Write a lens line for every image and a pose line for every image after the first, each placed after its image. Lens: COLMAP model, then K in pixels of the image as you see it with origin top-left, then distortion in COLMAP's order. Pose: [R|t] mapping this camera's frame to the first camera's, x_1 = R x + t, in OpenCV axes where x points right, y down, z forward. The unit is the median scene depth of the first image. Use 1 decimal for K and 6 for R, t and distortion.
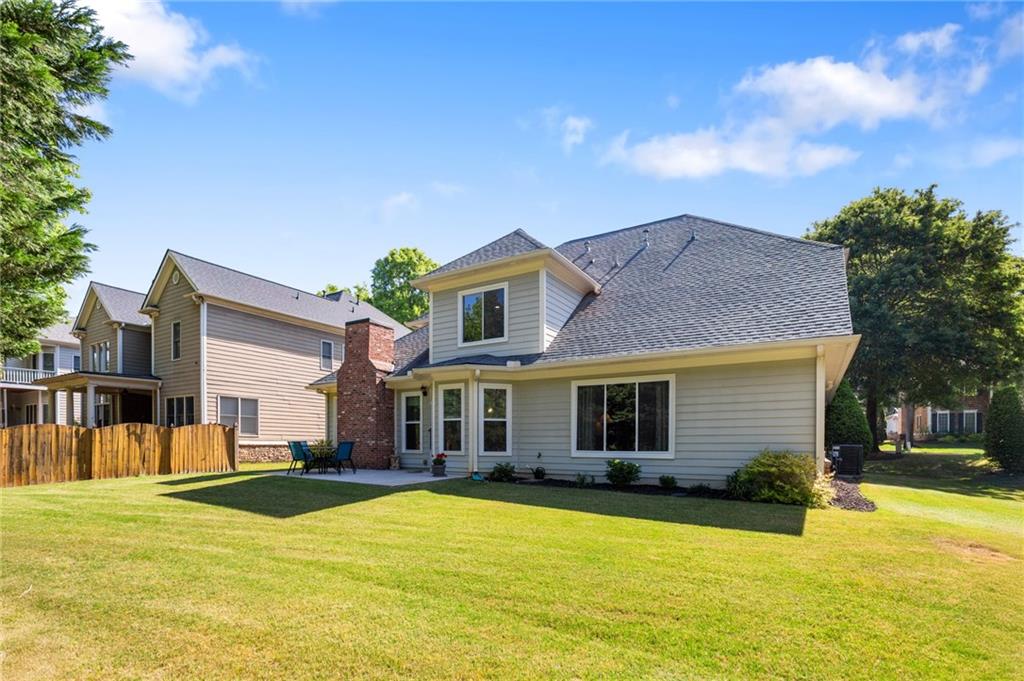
lens RADIAL K [[503.9, 0, 512.6], [0, 503.9, 335.0], [0, 0, 1]] dist [-0.055503, 0.035745]
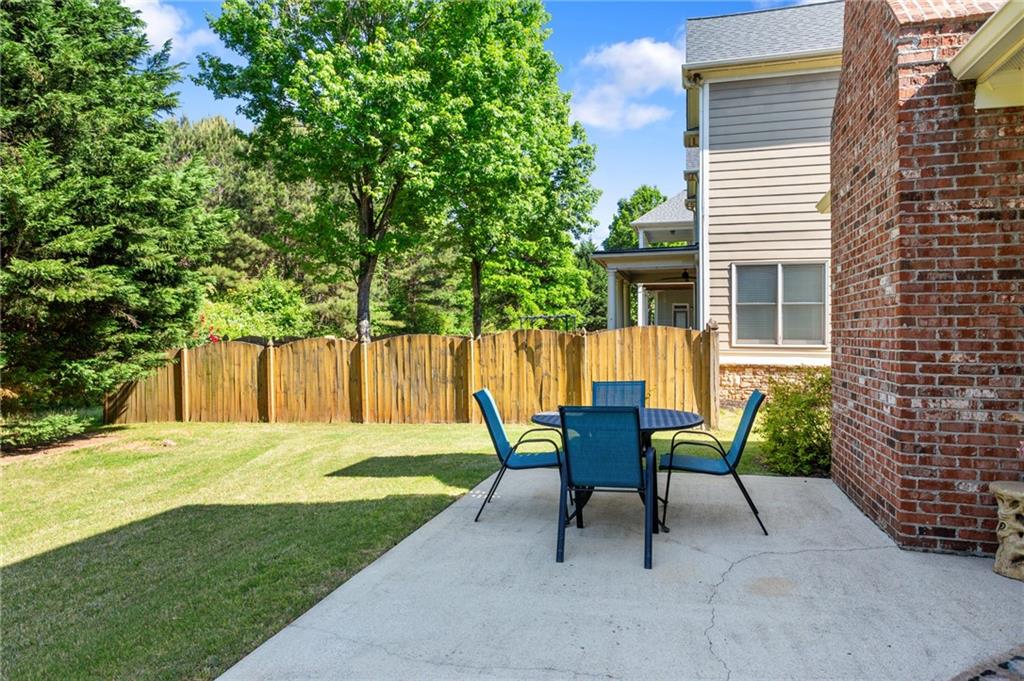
lens RADIAL K [[635.8, 0, 512.0], [0, 635.8, 340.5], [0, 0, 1]] dist [-0.007390, 0.000753]
pose [[0.276424, 0.002484, -0.961032, -0.079790], [0.204238, 0.977002, 0.061271, 0.142613], [0.939083, -0.213216, 0.269560, 0.781189]]
